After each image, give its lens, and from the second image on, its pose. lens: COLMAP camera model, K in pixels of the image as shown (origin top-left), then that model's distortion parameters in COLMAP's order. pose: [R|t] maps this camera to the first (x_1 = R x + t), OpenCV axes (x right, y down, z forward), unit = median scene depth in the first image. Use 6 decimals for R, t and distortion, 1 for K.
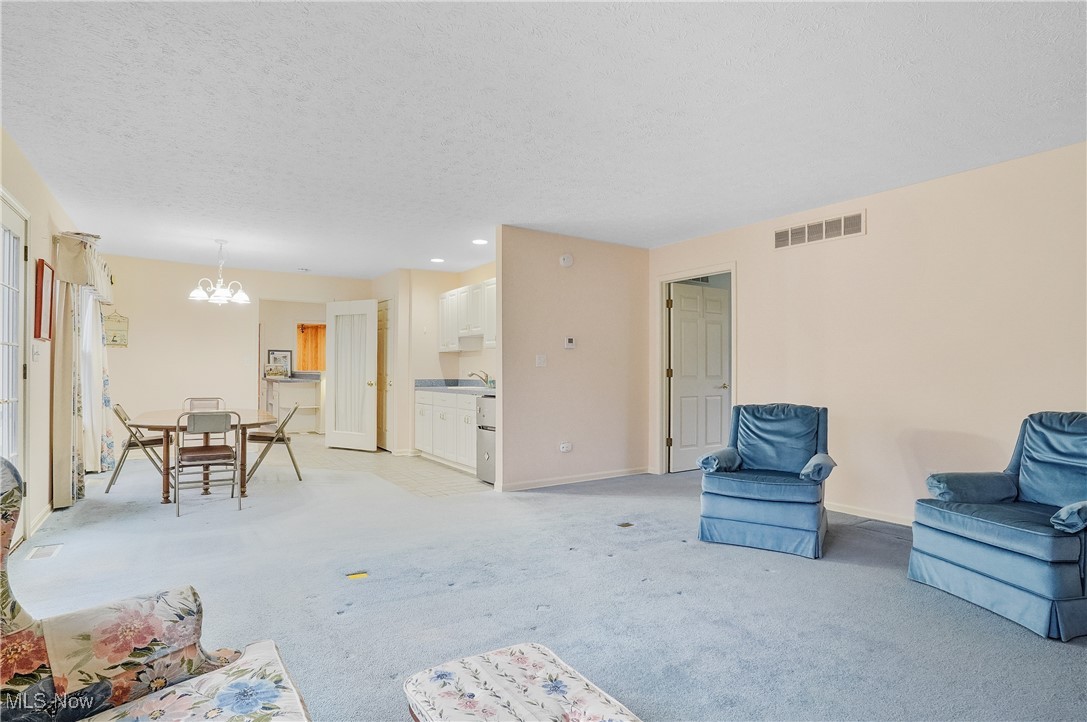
lens RADIAL K [[563.3, 0, 524.2], [0, 563.3, 363.3], [0, 0, 1]] dist [-0.039858, 0.006908]
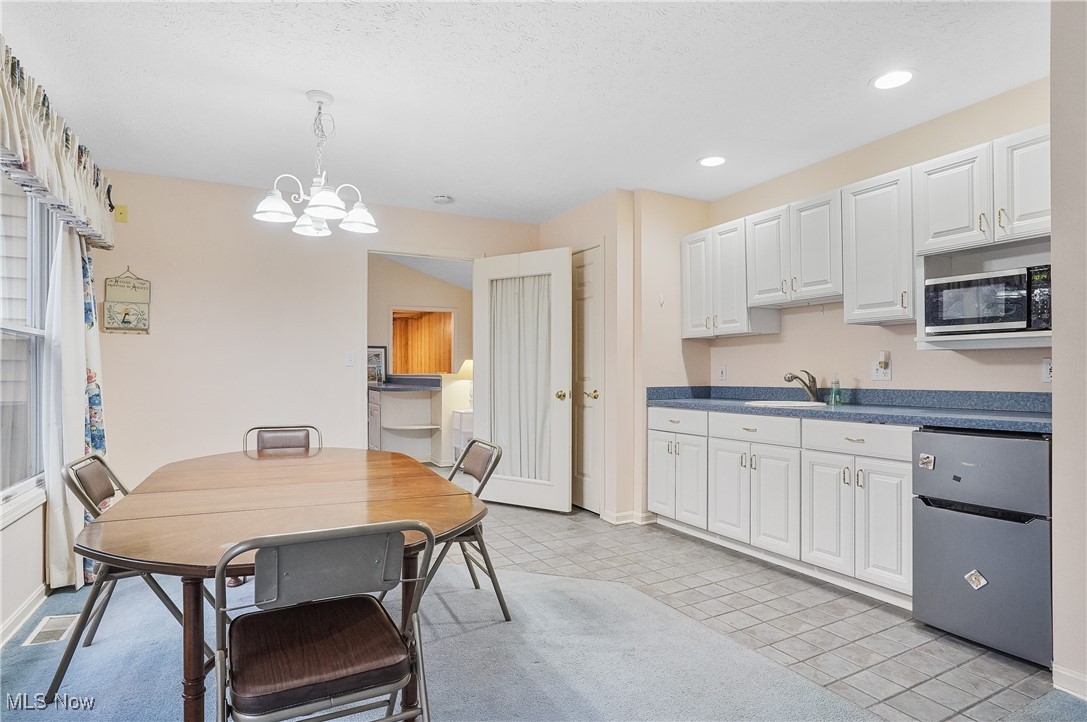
lens RADIAL K [[563.3, 0, 531.4], [0, 563.3, 365.0], [0, 0, 1]] dist [-0.039858, 0.006908]
pose [[0.997099, -0.007571, -0.075740, -0.266597], [0.007459, 0.999971, -0.001763, 0.007011], [0.075752, 0.001193, 0.997126, 0.436547]]
